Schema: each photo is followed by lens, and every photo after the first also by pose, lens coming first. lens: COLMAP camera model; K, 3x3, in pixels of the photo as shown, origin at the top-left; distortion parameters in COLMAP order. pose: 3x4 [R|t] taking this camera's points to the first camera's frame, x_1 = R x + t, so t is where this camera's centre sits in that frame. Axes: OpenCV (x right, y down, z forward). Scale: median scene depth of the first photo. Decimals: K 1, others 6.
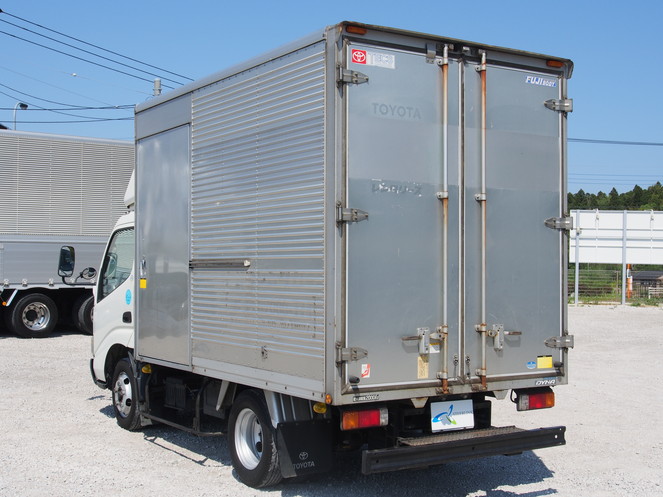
lens RADIAL K [[908.3, 0, 371.7], [0, 908.3, 247.8], [0, 0, 1]] dist [0.012504, 0.010239]
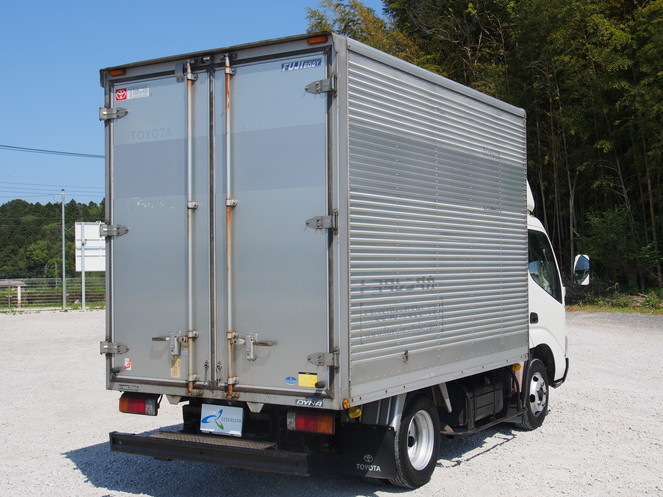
lens RADIAL K [[955.0, 0, 331.5], [0, 955.0, 248.5], [0, 0, 1]] dist [-0.004231, -0.005087]
pose [[0.412475, -0.023049, -0.910677, 1.156245], [0.030457, 0.999470, -0.011502, 0.009508], [0.910460, -0.022993, 0.412959, 0.701166]]
